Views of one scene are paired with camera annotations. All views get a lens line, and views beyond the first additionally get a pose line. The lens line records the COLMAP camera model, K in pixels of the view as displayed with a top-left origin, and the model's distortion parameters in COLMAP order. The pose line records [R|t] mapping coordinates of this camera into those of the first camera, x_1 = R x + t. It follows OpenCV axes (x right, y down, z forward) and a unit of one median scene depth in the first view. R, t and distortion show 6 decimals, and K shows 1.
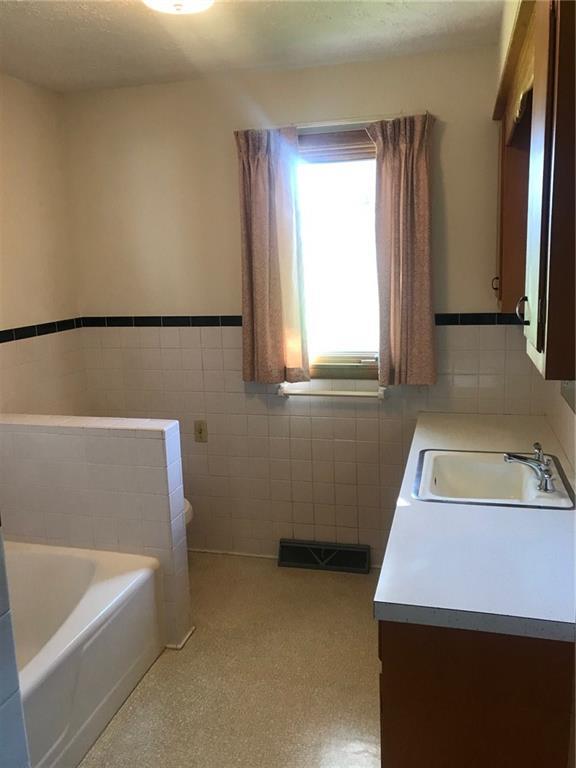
lens RADIAL K [[629.2, 0, 292.5], [0, 629.2, 380.0], [0, 0, 1]] dist [0.013097, -0.007857]
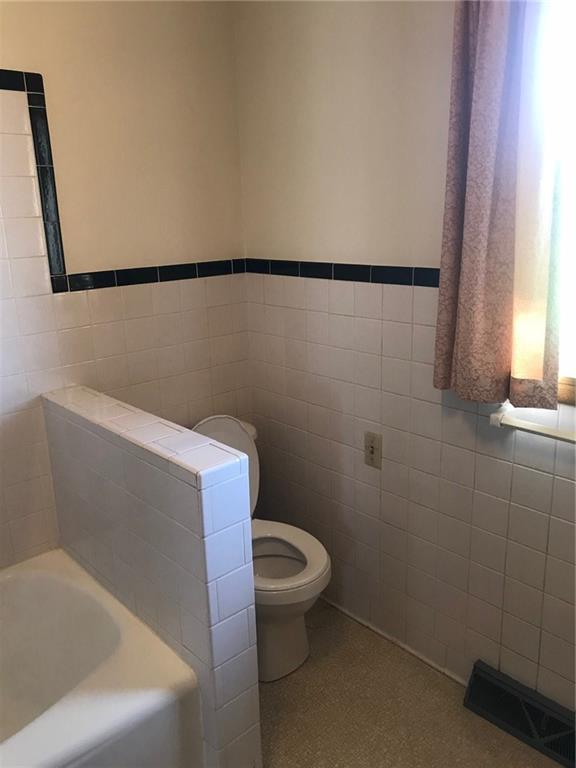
lens RADIAL K [[608.1, 0, 285.6], [0, 608.1, 367.7], [0, 0, 1]] dist [-0.007864, -0.012480]
pose [[0.828511, 0.143609, -0.541245, 0.106059], [-0.099480, 0.988928, 0.110115, -0.062754], [0.551066, -0.037388, 0.833624, 0.485392]]
